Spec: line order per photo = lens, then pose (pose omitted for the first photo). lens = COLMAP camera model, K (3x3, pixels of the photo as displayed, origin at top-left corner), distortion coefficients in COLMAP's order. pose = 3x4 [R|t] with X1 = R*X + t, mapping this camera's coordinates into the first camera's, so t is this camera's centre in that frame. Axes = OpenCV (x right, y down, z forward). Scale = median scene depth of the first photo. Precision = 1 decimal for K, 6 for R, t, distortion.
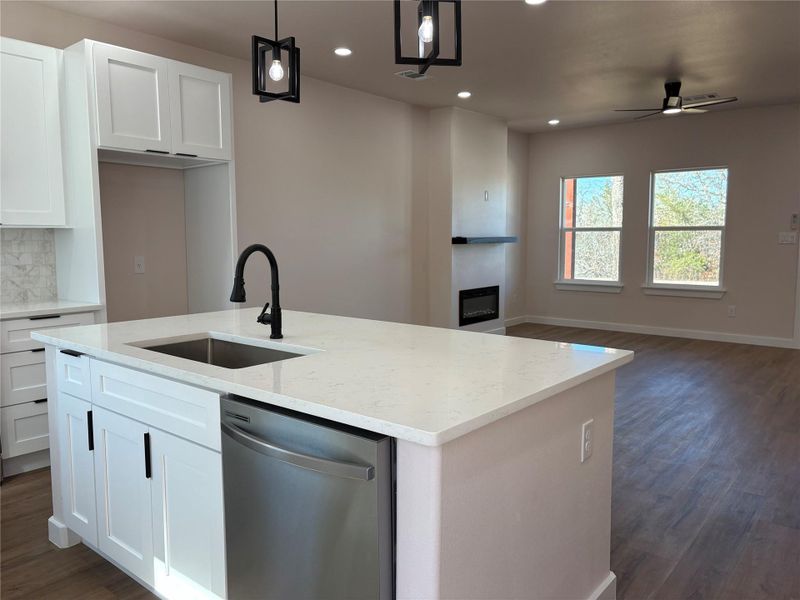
lens RADIAL K [[587.9, 0, 400.0], [0, 587.9, 300.0], [0, 0, 1]] dist [0.010988, -0.003973]
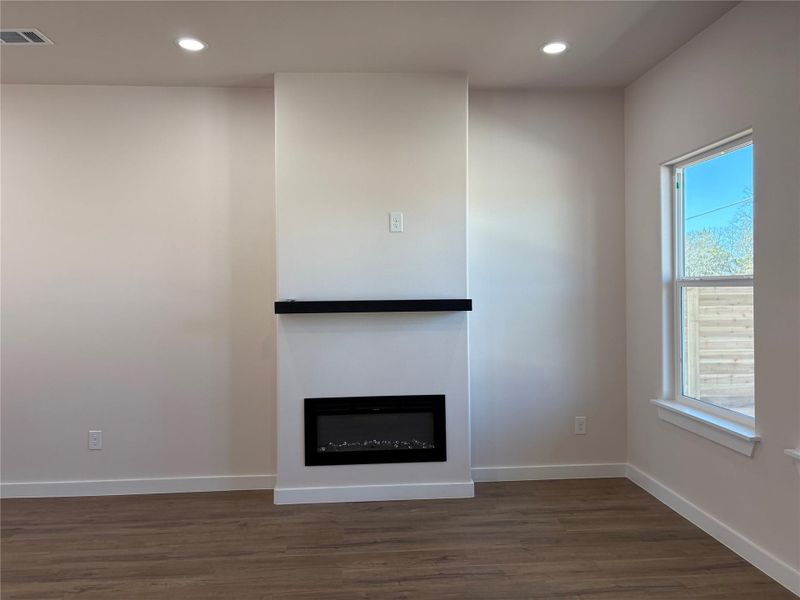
lens RADIAL K [[587.9, 0, 400.0], [0, 587.9, 300.0], [0, 0, 1]] dist [0.010988, -0.003973]
pose [[0.702071, 0.004751, -0.712091, 0.499680], [-0.069975, 0.995598, -0.062348, -0.072233], [0.708661, 0.093601, 0.699313, 0.616899]]
